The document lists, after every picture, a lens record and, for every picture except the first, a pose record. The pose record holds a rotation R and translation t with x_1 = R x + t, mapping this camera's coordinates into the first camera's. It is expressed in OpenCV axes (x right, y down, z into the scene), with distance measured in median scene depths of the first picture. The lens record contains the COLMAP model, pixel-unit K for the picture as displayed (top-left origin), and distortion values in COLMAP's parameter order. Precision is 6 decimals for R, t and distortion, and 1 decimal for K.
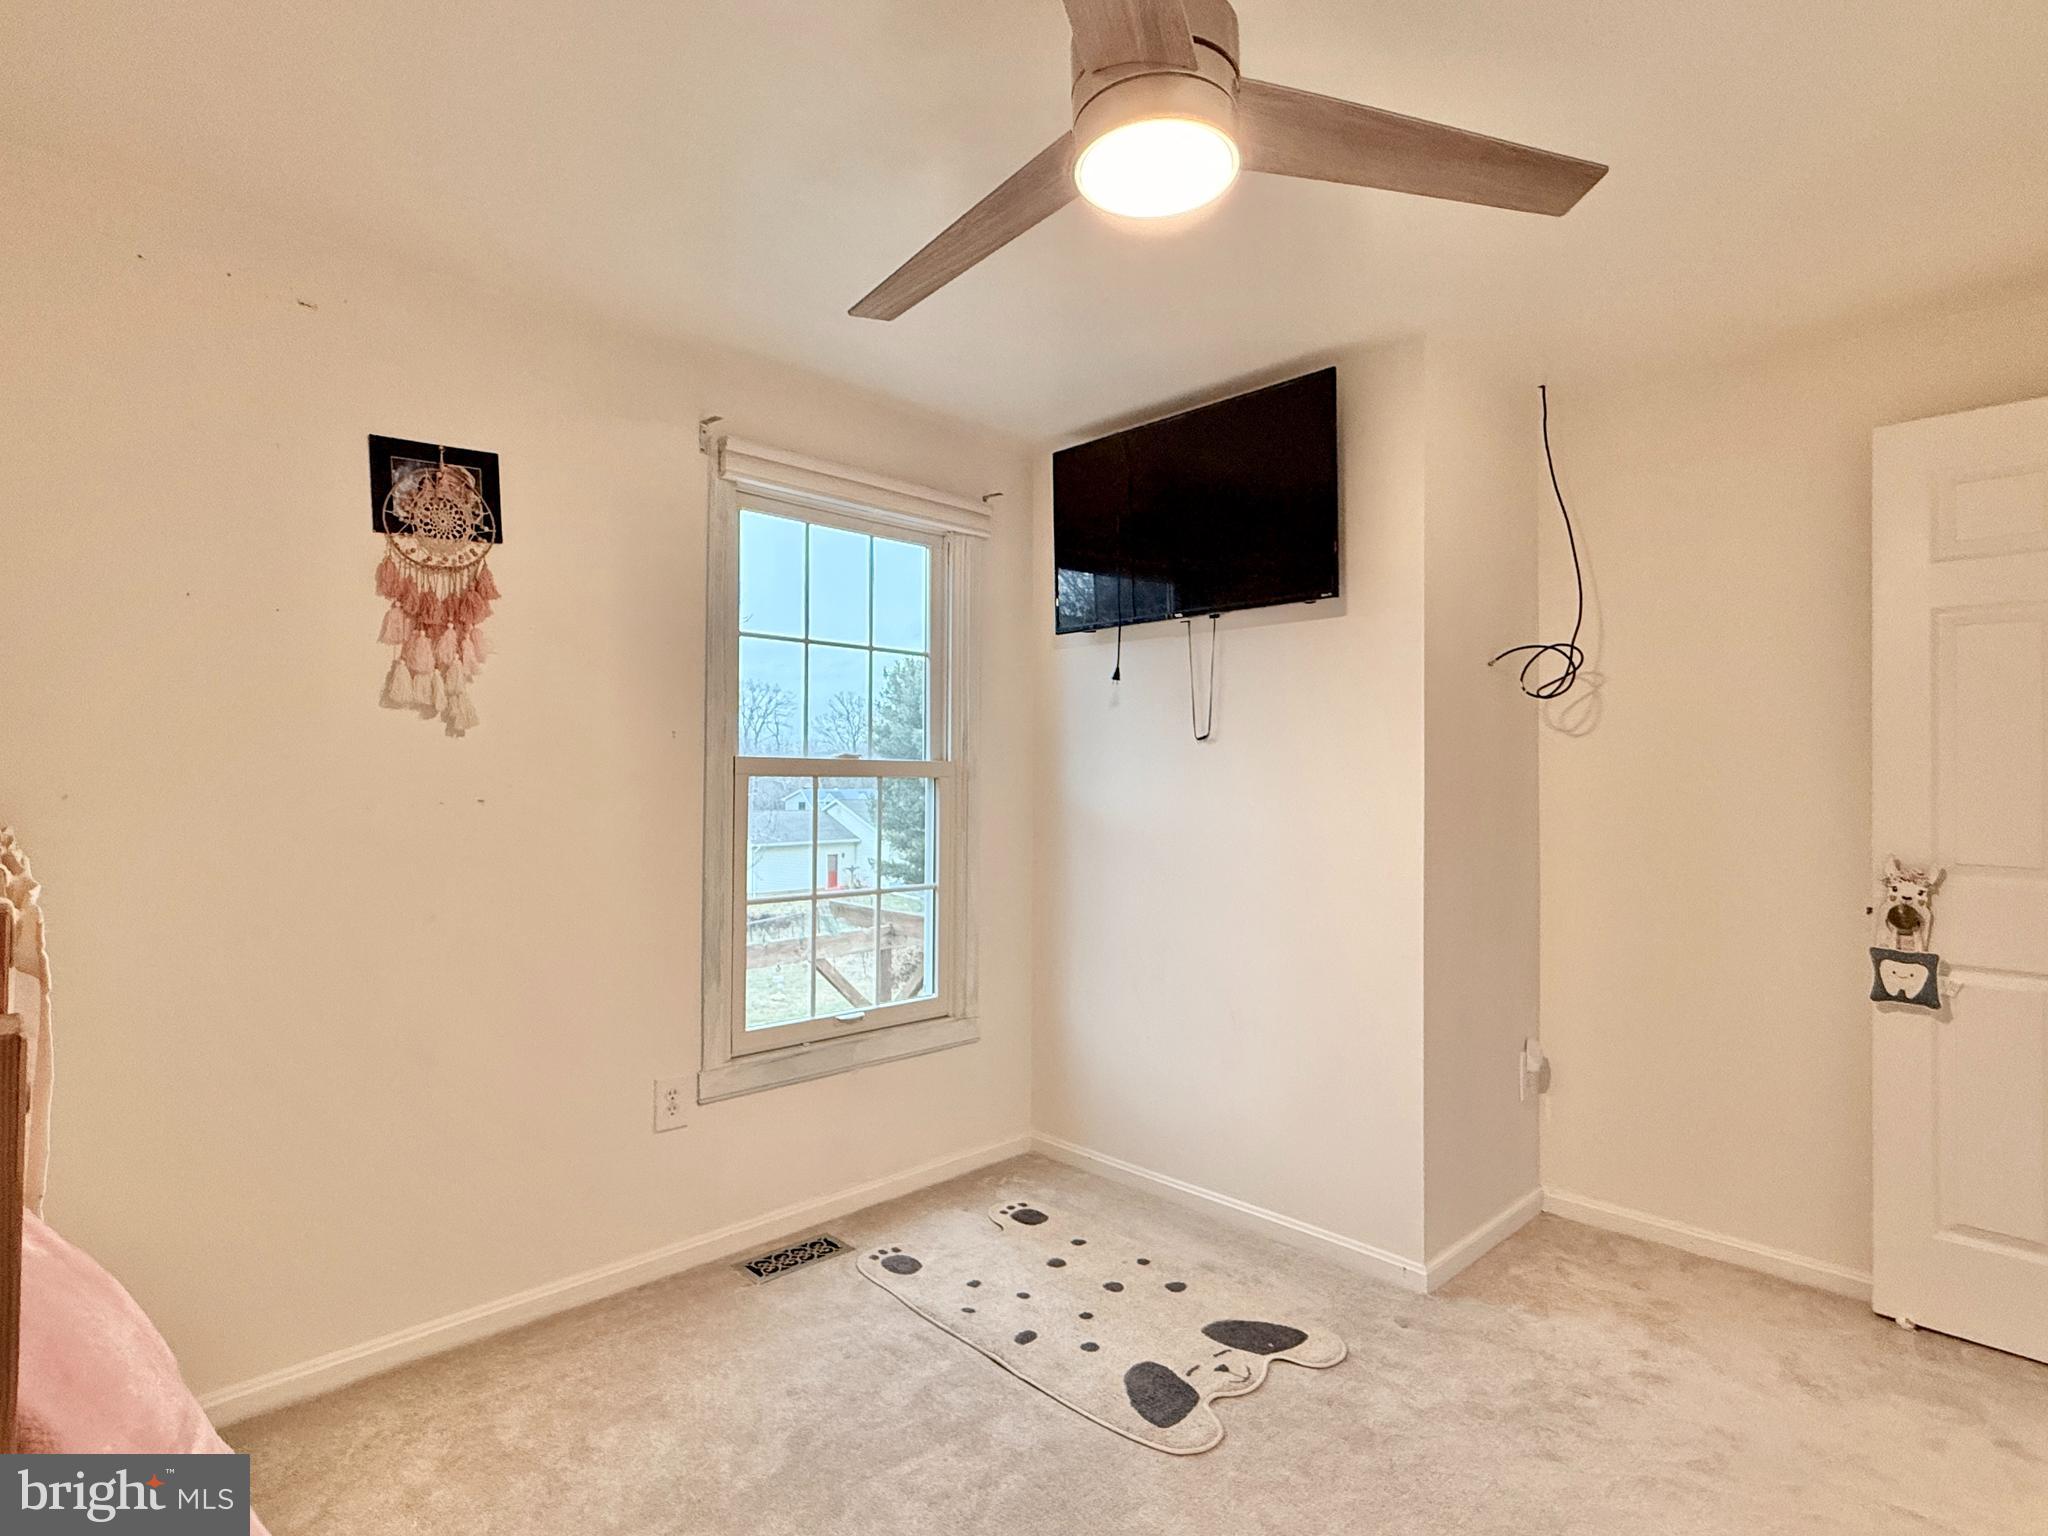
lens RADIAL K [[1065.8, 0, 1018.0], [0, 1065.8, 776.8], [0, 0, 1]] dist [0.011476, -0.002515]
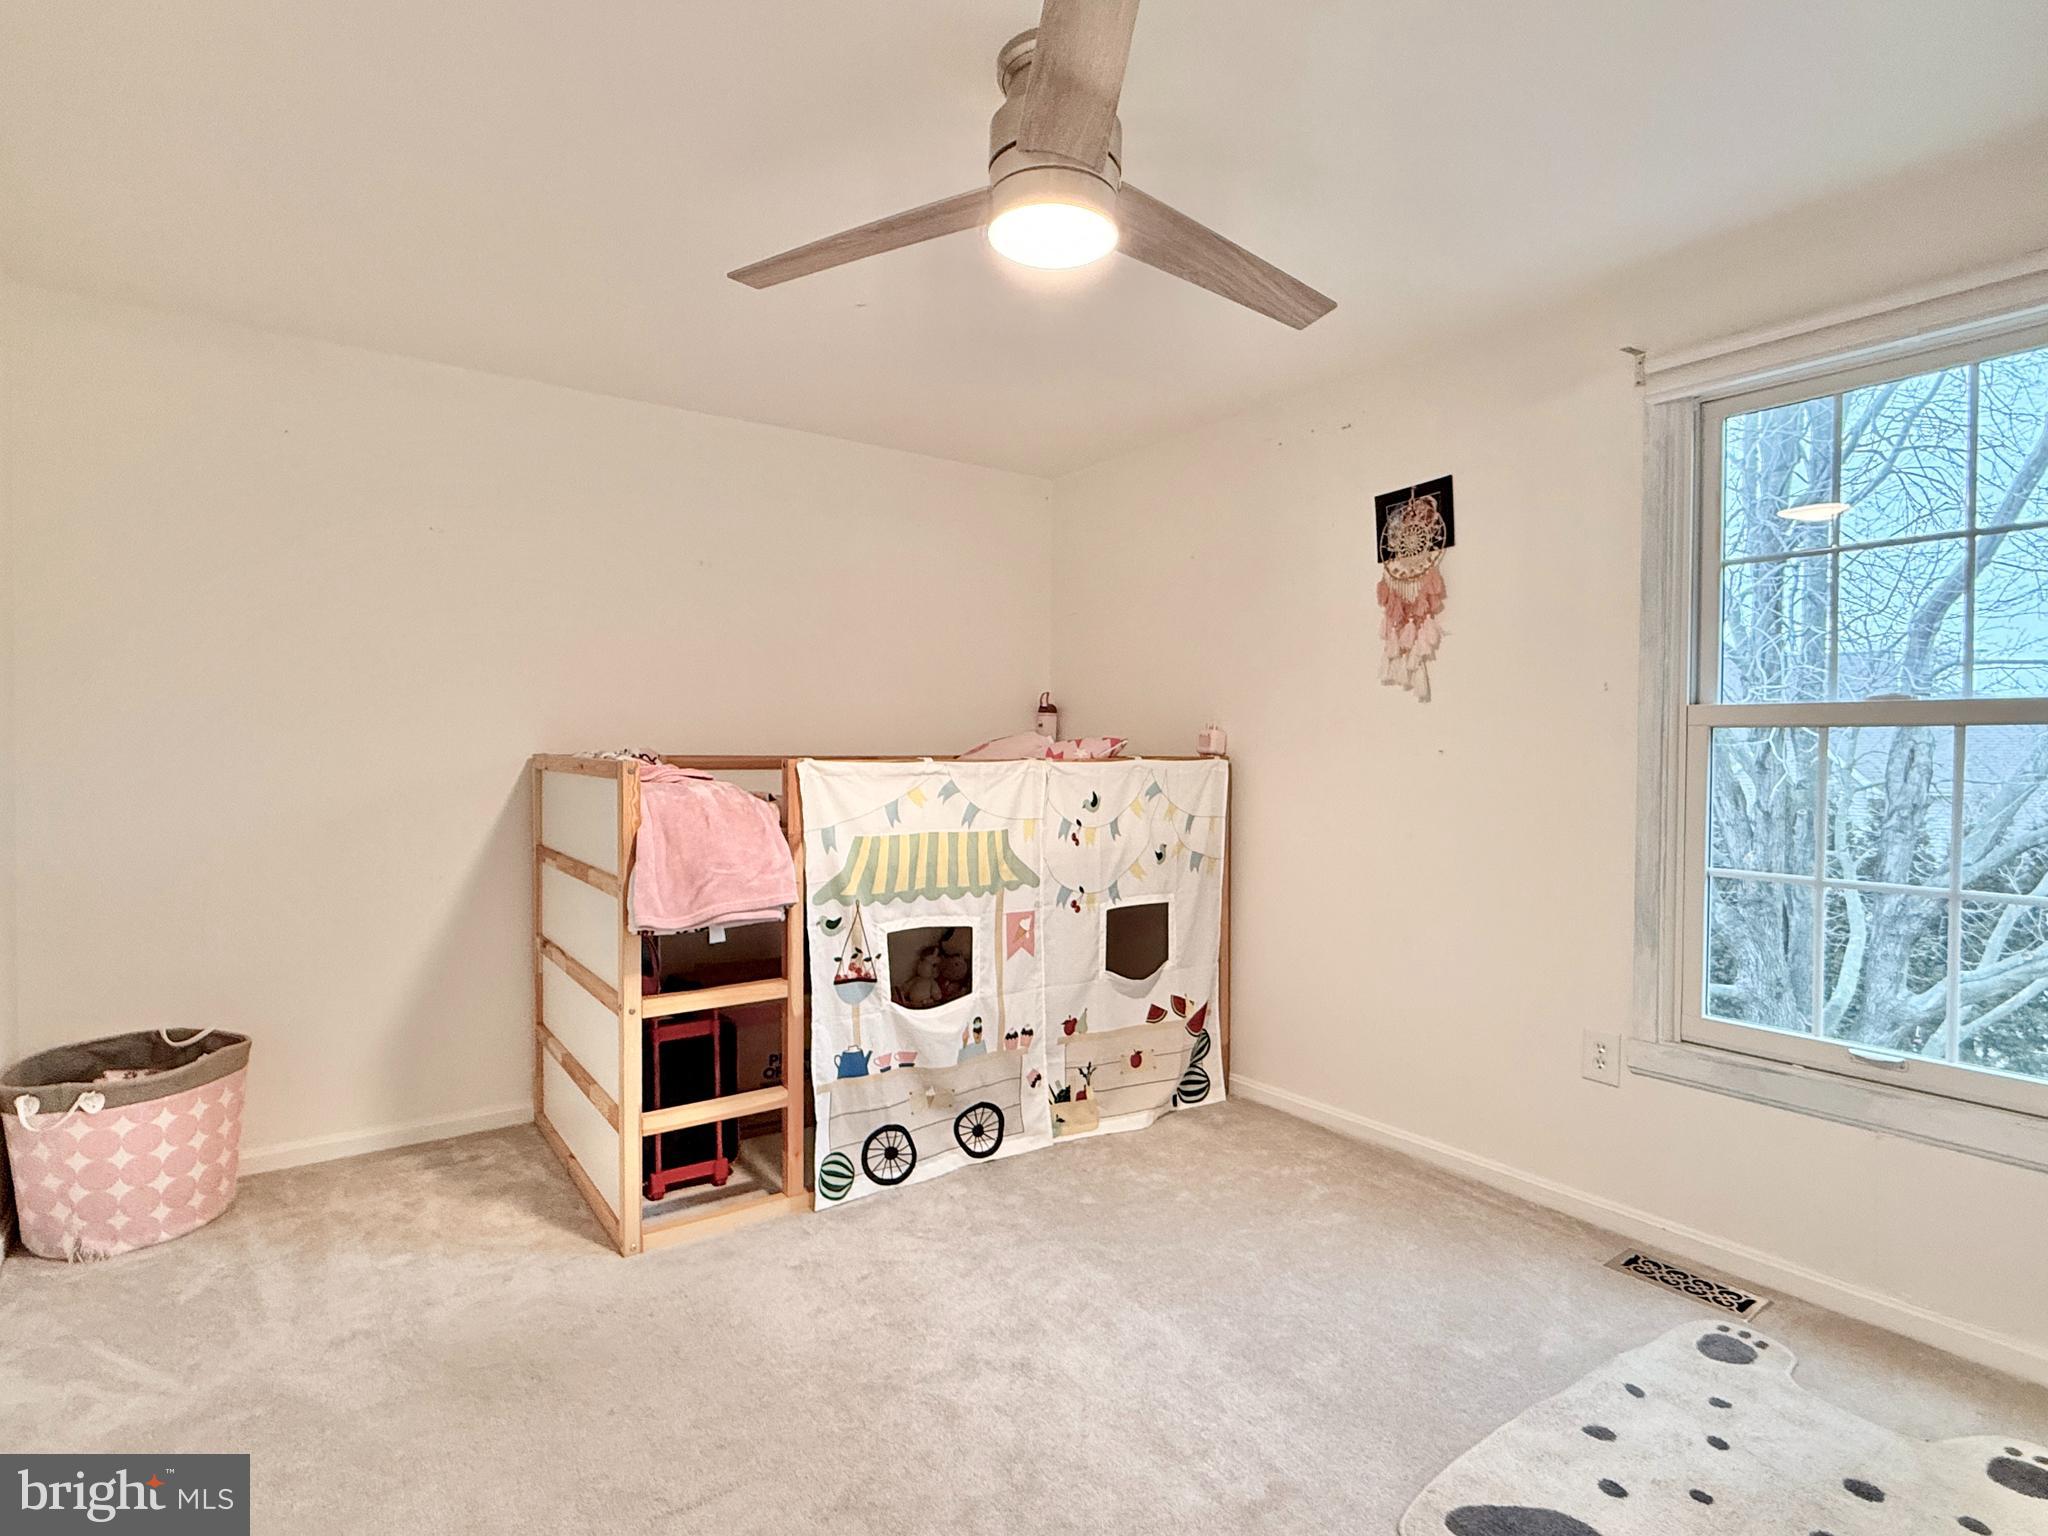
lens RADIAL K [[1065.8, 0, 1024.6], [0, 1065.8, 772.4], [0, 0, 1]] dist [0.011476, -0.002515]
pose [[-0.147593, 0.016462, -0.988911, 0.844188], [-0.002350, 0.999853, 0.016995, 0.027590], [0.989045, 0.004832, -0.147533, 0.699724]]
